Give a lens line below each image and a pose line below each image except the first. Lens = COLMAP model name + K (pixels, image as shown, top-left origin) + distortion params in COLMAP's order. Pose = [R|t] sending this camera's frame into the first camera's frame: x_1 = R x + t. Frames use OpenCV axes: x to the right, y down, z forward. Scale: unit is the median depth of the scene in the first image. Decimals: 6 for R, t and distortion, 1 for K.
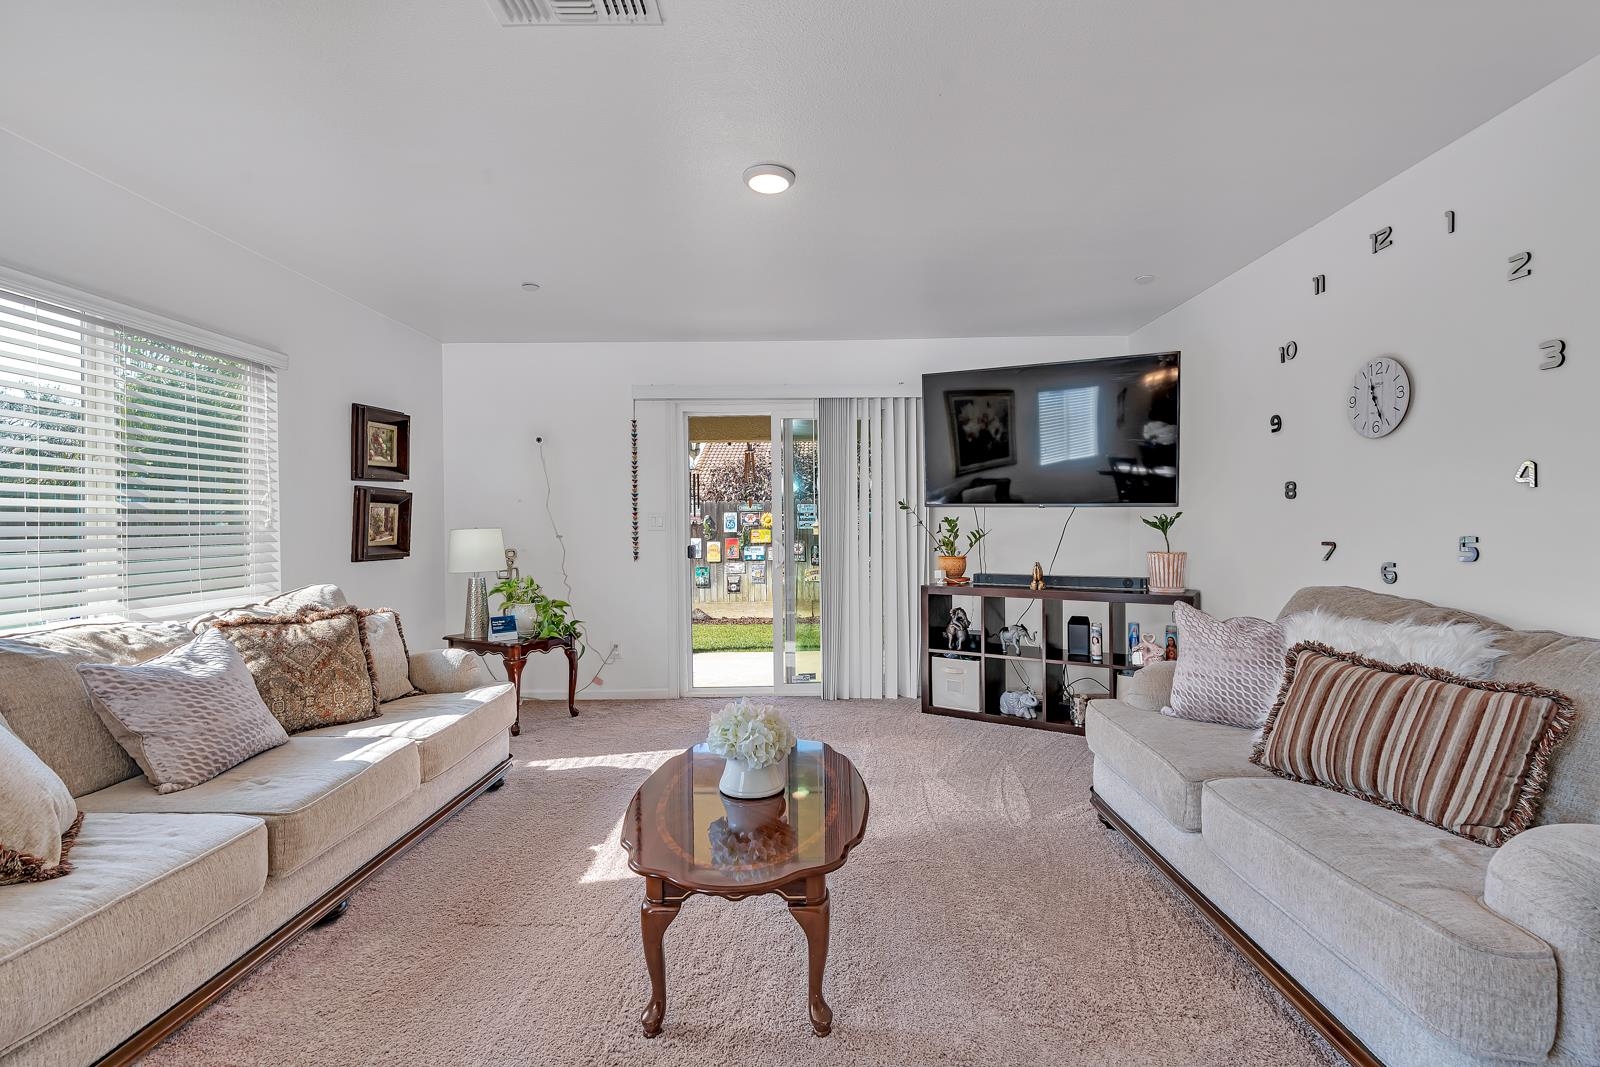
lens RADIAL K [[729.2, 0, 803.4], [0, 729.2, 523.0], [0, 0, 1]] dist [-0.000278, 0.000196]
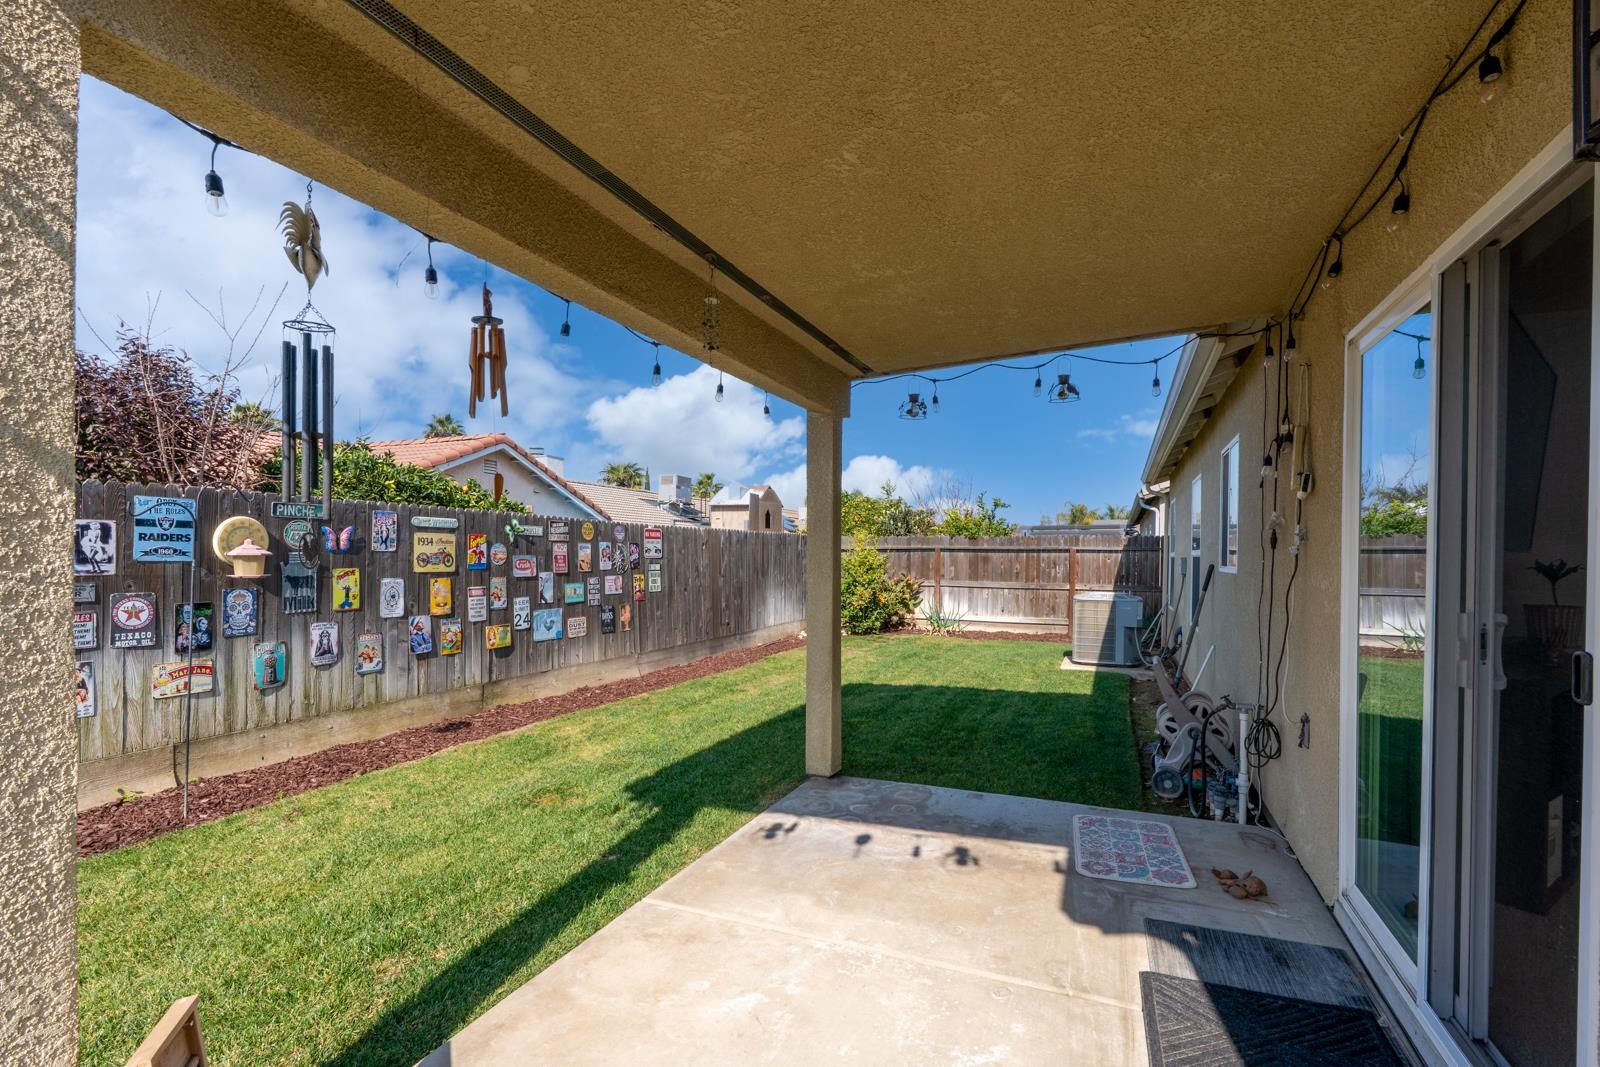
lens RADIAL K [[737.9, 0, 802.8], [0, 737.9, 567.9], [0, 0, 1]] dist [-0.002323, 0.000064]
pose [[0.383048, 0.000426, 0.923728, -0.540420], [-0.014874, 0.999873, 0.005707, 0.010292], [-0.923608, -0.015926, 0.383006, 1.307890]]
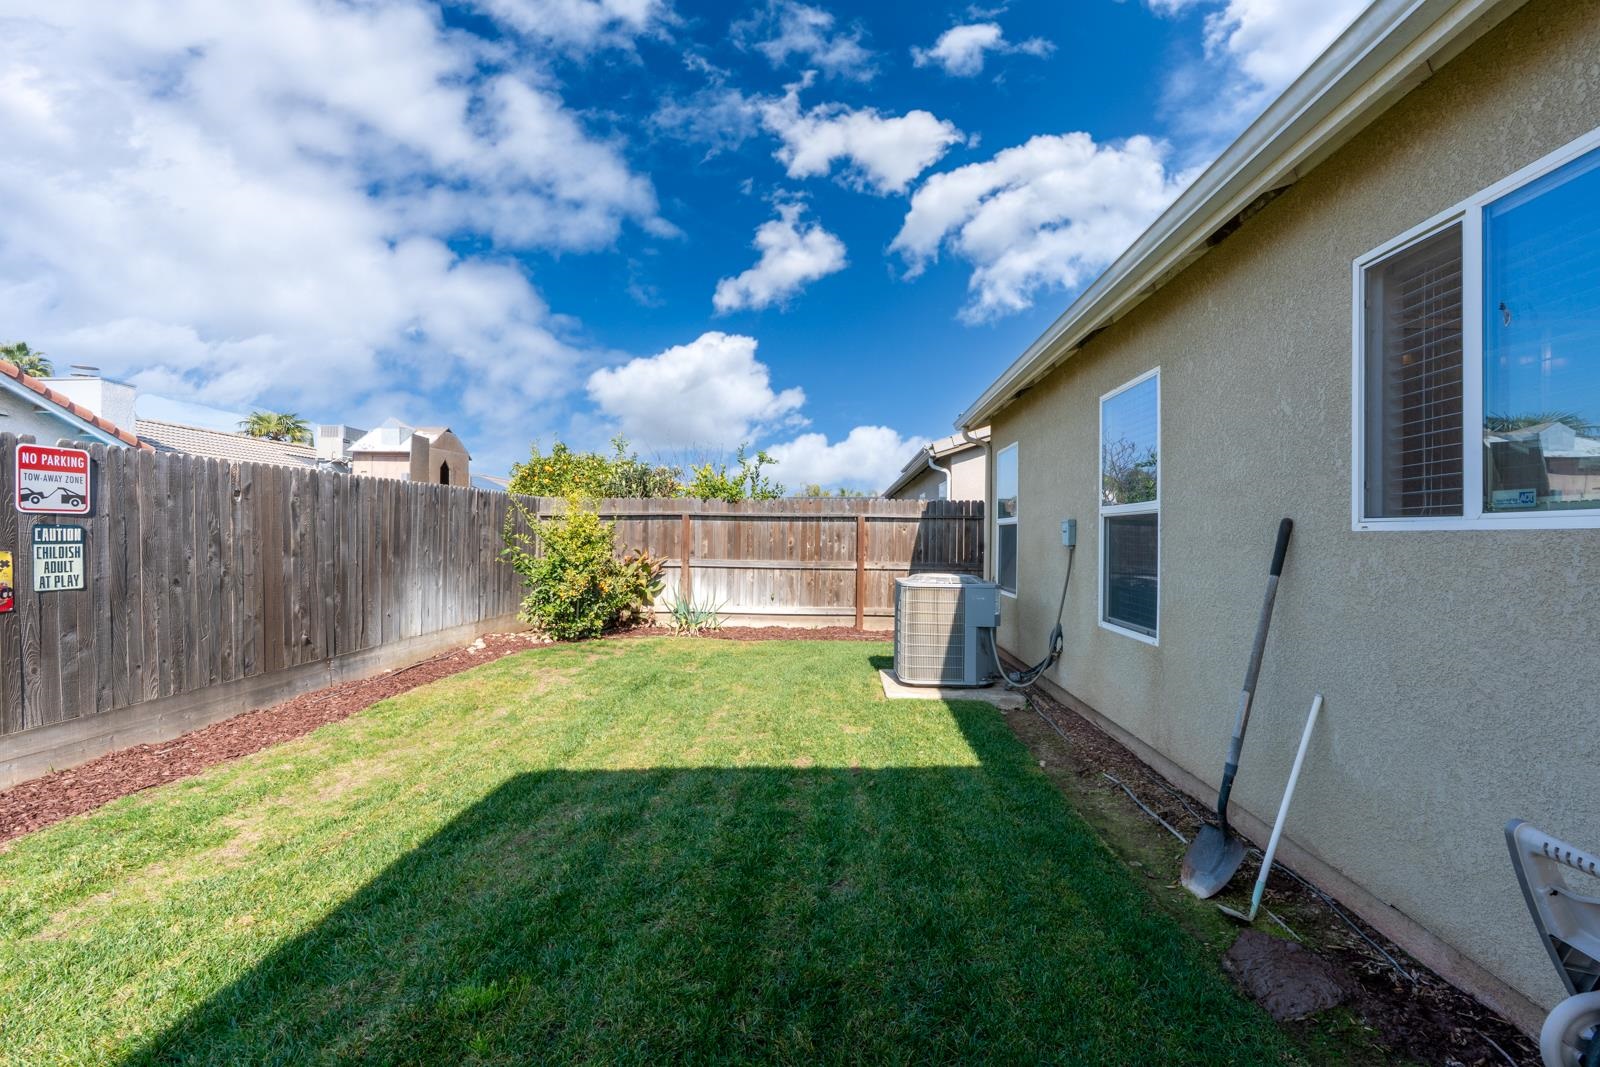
lens RADIAL K [[720.6, 0, 809.8], [0, 720.6, 528.1], [0, 0, 1]] dist [-0.010180, 0.004346]
pose [[0.030391, 0.025375, 0.999216, 0.306446], [-0.012159, 0.999613, -0.025015, 0.027608], [-0.999464, -0.011389, 0.030688, 1.514874]]
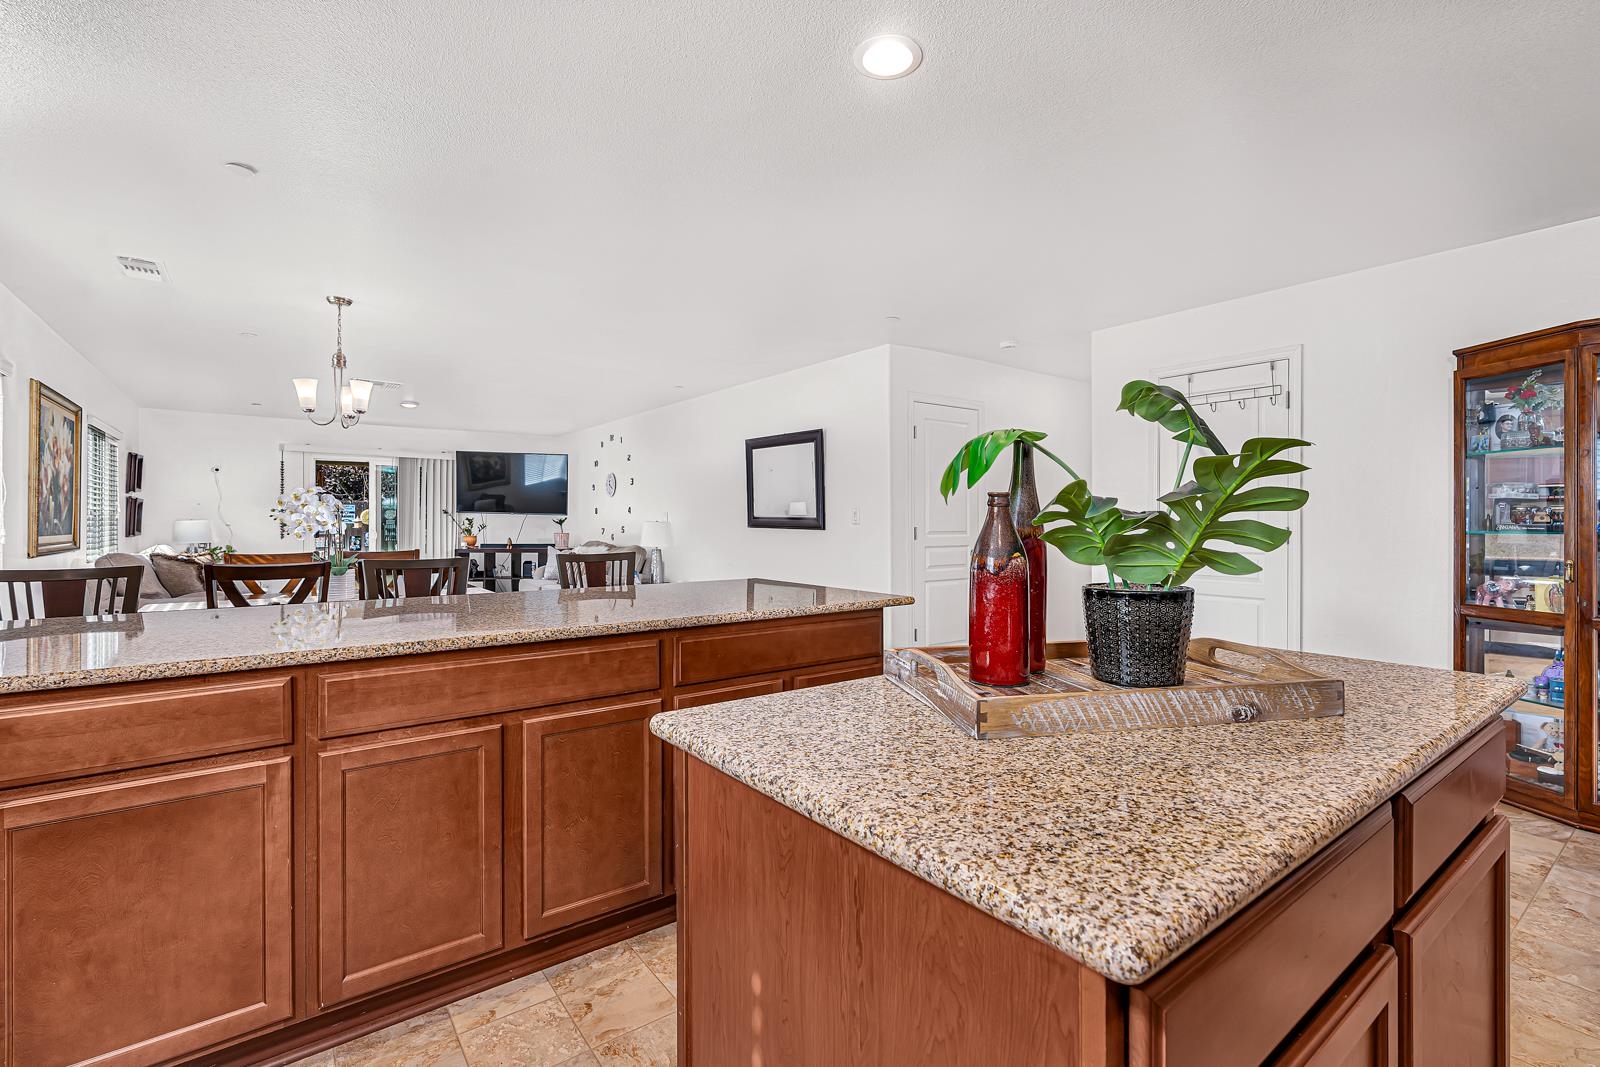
lens RADIAL K [[720.6, 0, 809.8], [0, 720.6, 528.1], [0, 0, 1]] dist [-0.010180, 0.004346]
pose [[0.790396, 0.007405, 0.612552, -0.308724], [-0.012503, 0.999914, 0.004045, 0.001199], [-0.612469, -0.010856, 0.790420, -1.314286]]
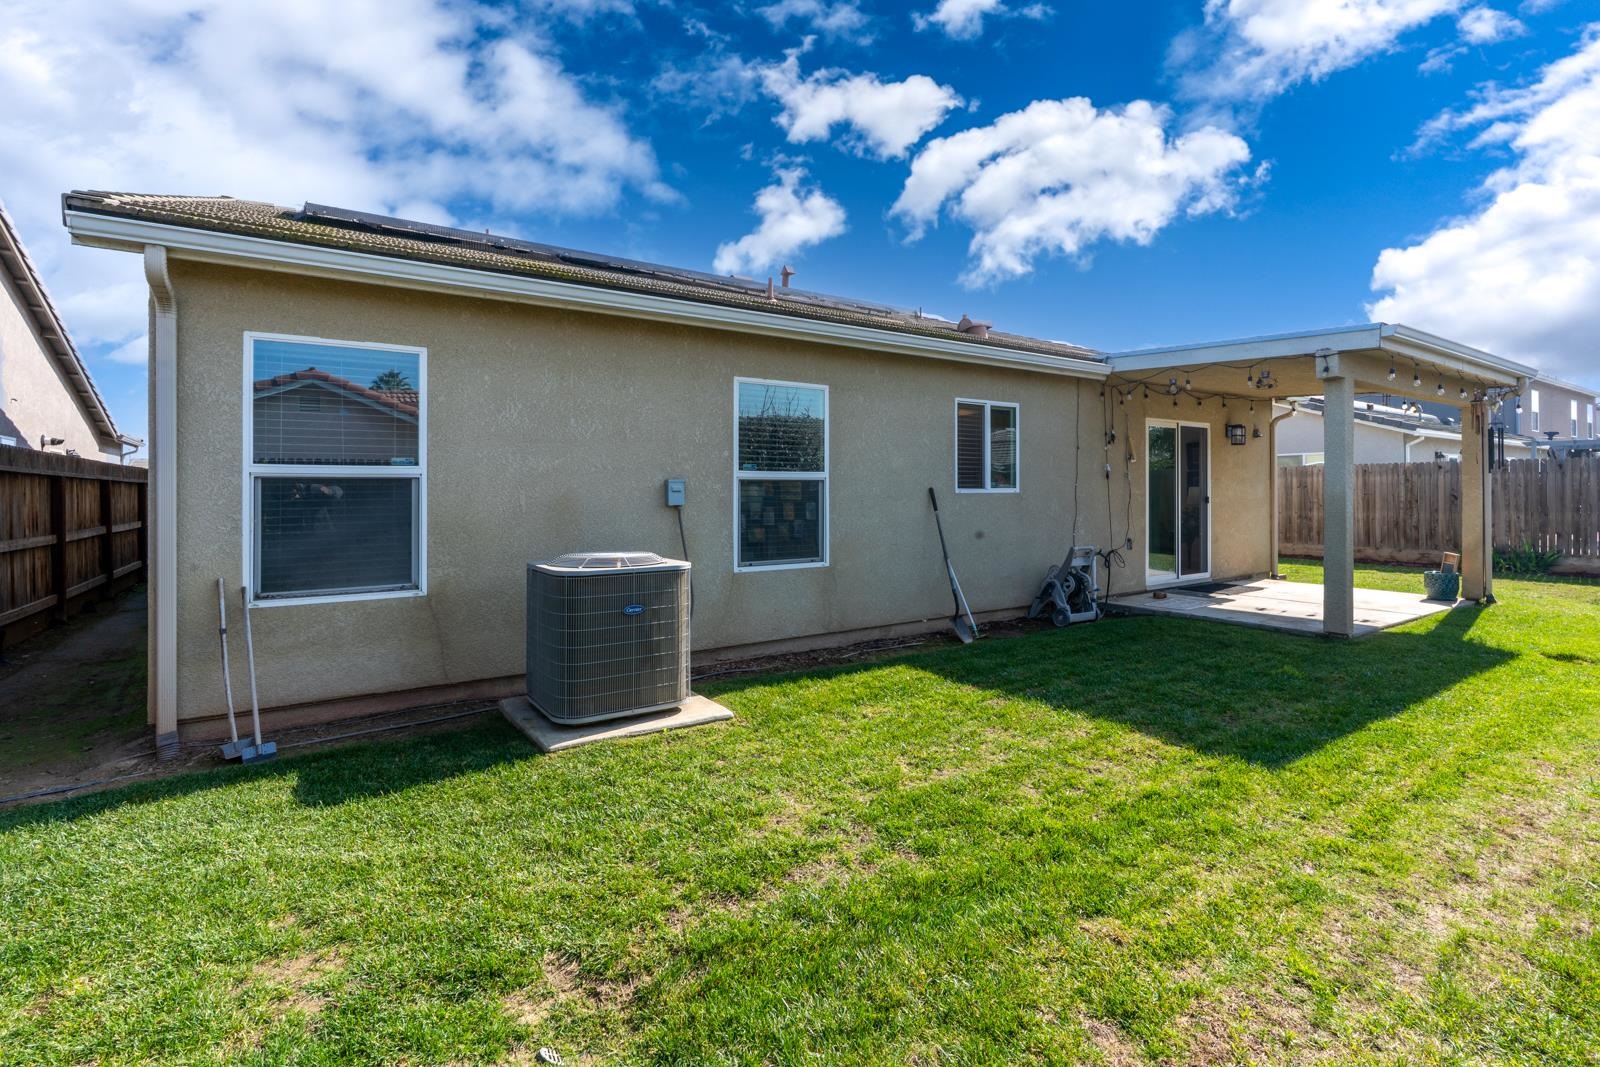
lens RADIAL K [[735.8, 0, 805.8], [0, 735.8, 489.5], [0, 0, 1]] dist [-0.003517, -0.000166]
pose [[-0.824319, 0.013716, -0.565959, 1.969624], [0.016201, 0.999869, 0.000636, -0.001173], [0.565893, -0.008645, -0.824433, 2.223180]]
